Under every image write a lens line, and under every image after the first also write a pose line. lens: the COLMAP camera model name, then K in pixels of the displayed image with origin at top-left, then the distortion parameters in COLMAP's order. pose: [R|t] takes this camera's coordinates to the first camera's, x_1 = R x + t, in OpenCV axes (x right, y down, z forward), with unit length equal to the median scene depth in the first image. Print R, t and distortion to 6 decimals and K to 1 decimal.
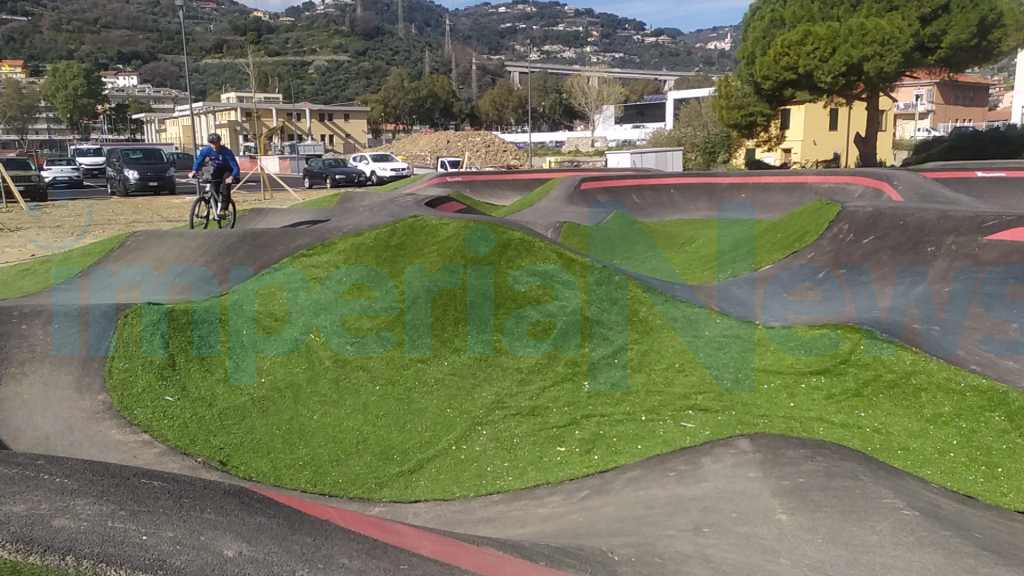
lens RADIAL K [[784.1, 0, 512.6], [0, 784.1, 283.0], [0, 0, 1]] dist [0.081130, -0.089193]
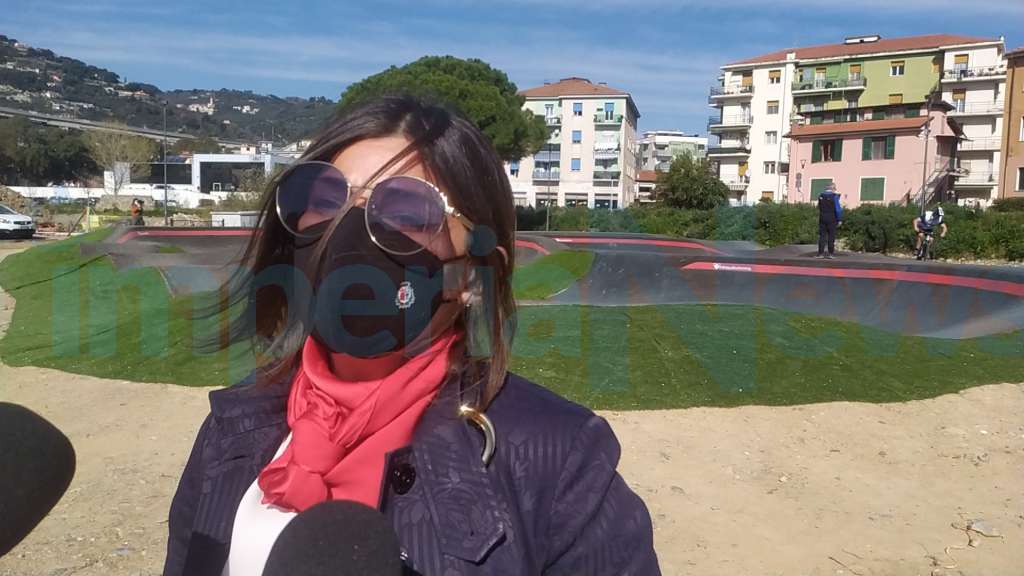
lens RADIAL K [[792.8, 0, 511.1], [0, 792.8, 275.1], [0, 0, 1]] dist [0.069724, -0.075862]
pose [[0.814362, -0.005973, 0.580326, -0.091858], [0.060326, 0.995401, -0.074410, 0.008409], [-0.577213, 0.095605, 0.810978, -0.033186]]
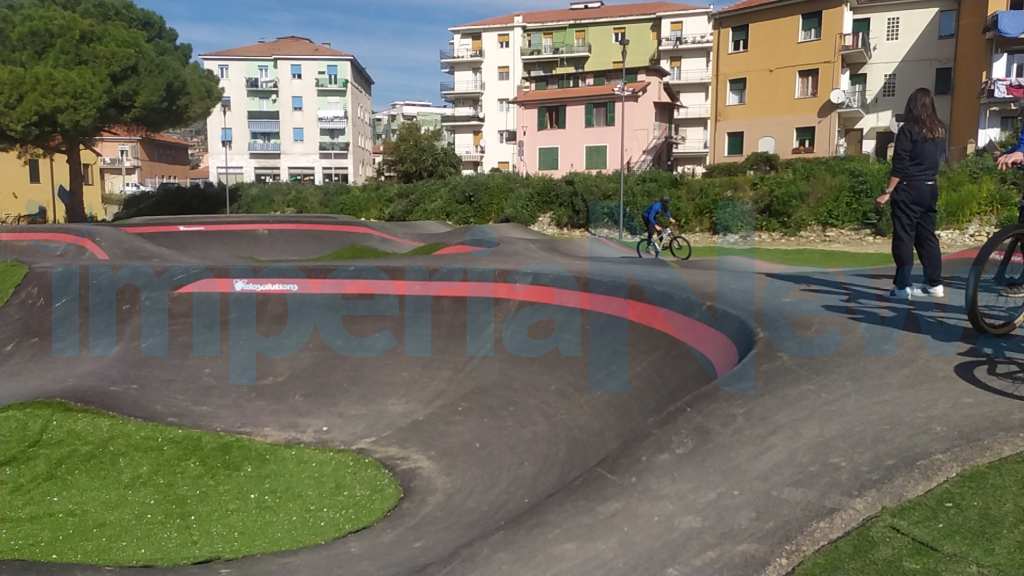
lens RADIAL K [[788.9, 0, 508.5], [0, 788.9, 274.9], [0, 0, 1]] dist [0.084297, -0.095033]
pose [[0.620200, -0.066129, 0.781652, 0.004819], [0.125835, 0.991923, -0.015926, -0.000644], [-0.774285, 0.108236, 0.623512, 0.000212]]
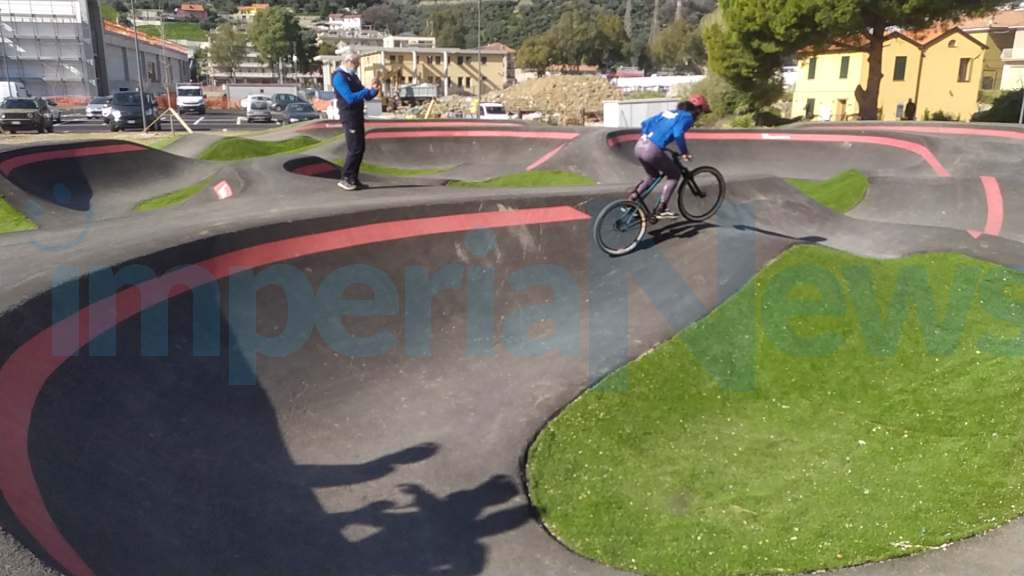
lens RADIAL K [[773.4, 0, 516.0], [0, 773.4, 293.2], [0, 0, 1]] dist [0.082172, -0.077450]
pose [[0.963916, 0.082009, -0.253260, 0.156673], [-0.059484, 0.993664, 0.095362, -0.004114], [0.259476, -0.076856, 0.962687, -0.015606]]
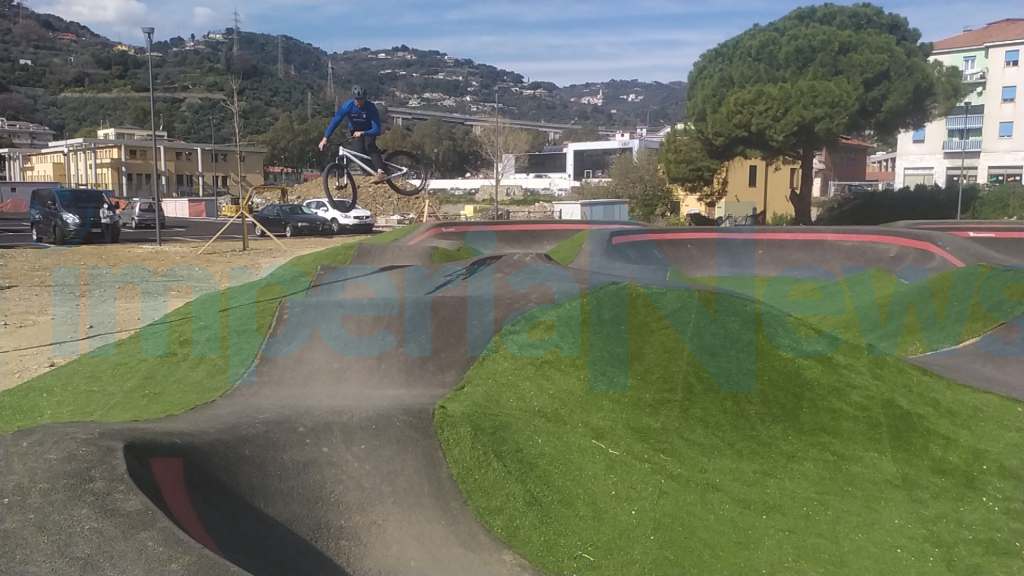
lens RADIAL K [[789.3, 0, 512.2], [0, 789.3, 282.1], [0, 0, 1]] dist [0.079208, -0.096229]
pose [[0.988252, 0.004767, 0.152757, -0.045594], [0.004362, 0.998226, -0.059371, -0.004471], [-0.152769, 0.059340, 0.986479, 0.020564]]
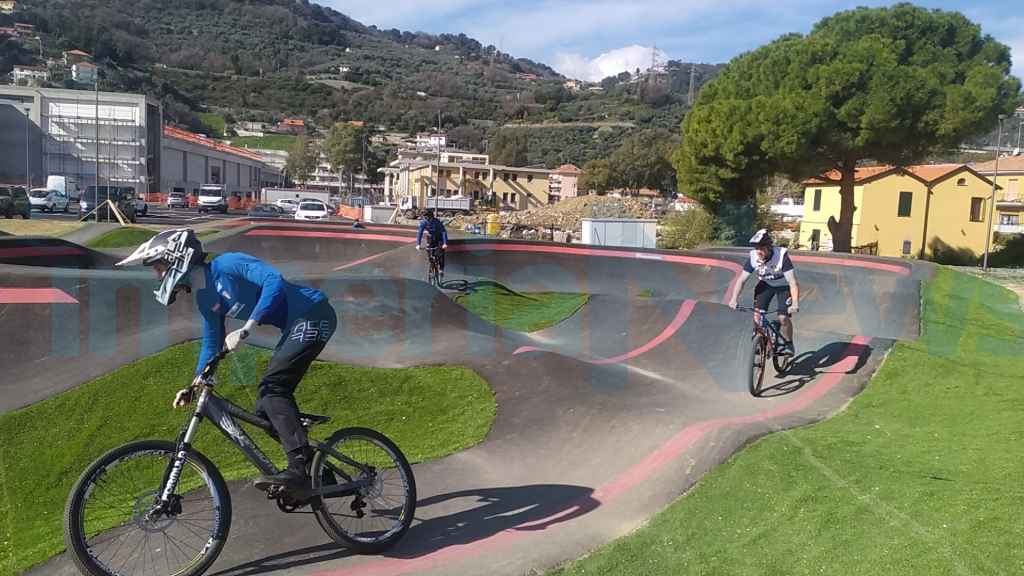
lens RADIAL K [[781.5, 0, 515.3], [0, 781.5, 285.7], [0, 0, 1]] dist [0.072198, -0.076678]
pose [[0.926682, 0.099613, -0.362406, 0.228684], [-0.126670, 0.990601, -0.051616, -0.008904], [0.353858, 0.093738, 0.930590, 0.015451]]
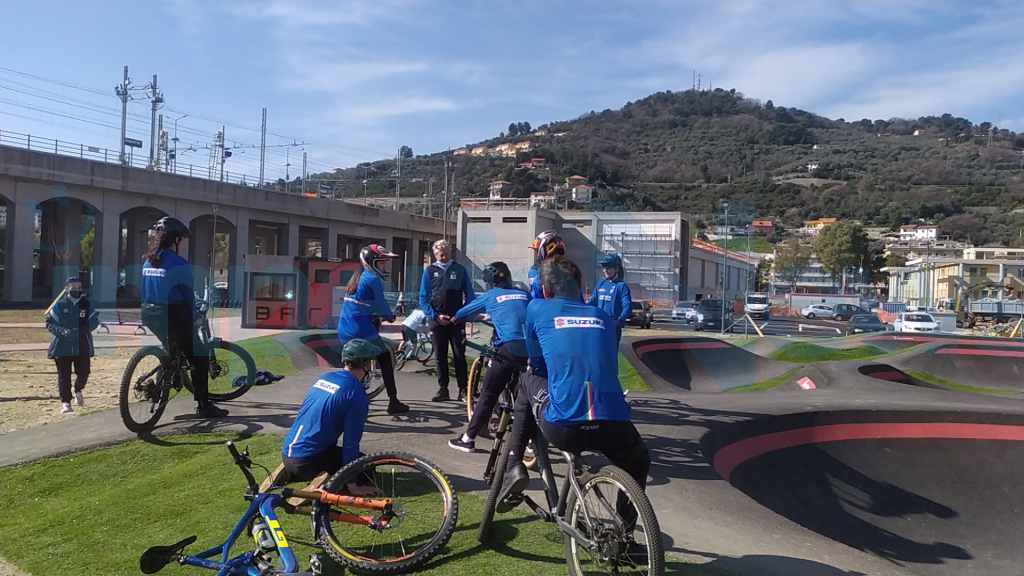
lens RADIAL K [[788.1, 0, 512.5], [0, 788.1, 279.2], [0, 0, 1]] dist [0.085301, -0.106051]
pose [[0.588889, 0.031848, -0.807586, 0.169998], [-0.182826, 0.978571, -0.094725, -0.000430], [0.787264, 0.203430, 0.582092, -0.047884]]
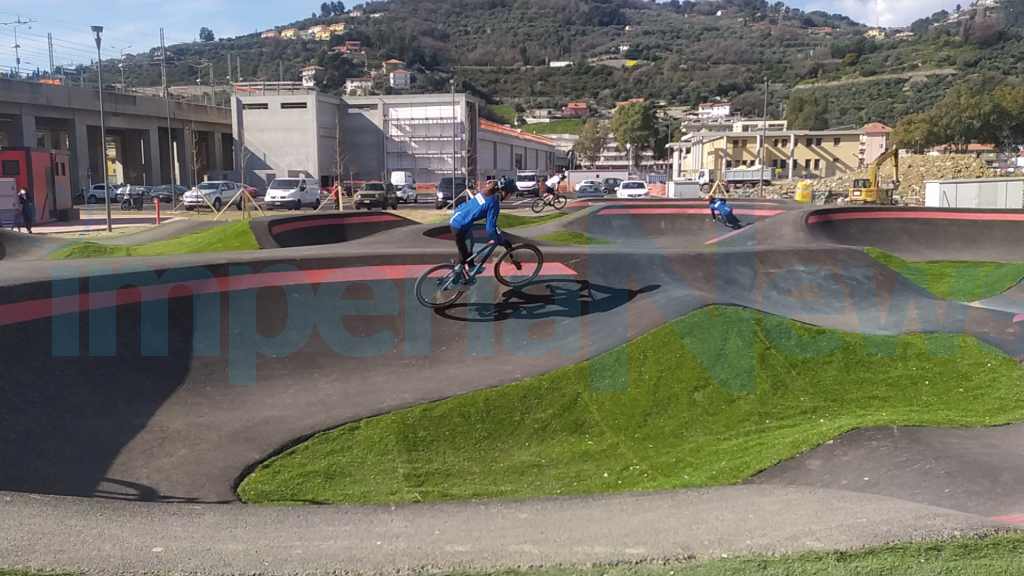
lens RADIAL K [[777.2, 0, 510.7], [0, 777.2, 295.7], [0, 0, 1]] dist [0.071872, -0.073953]
pose [[0.742979, 0.110794, -0.660081, 0.210379], [-0.117215, 0.992502, 0.034654, -0.004708], [0.658971, 0.051624, 0.750395, -0.002564]]
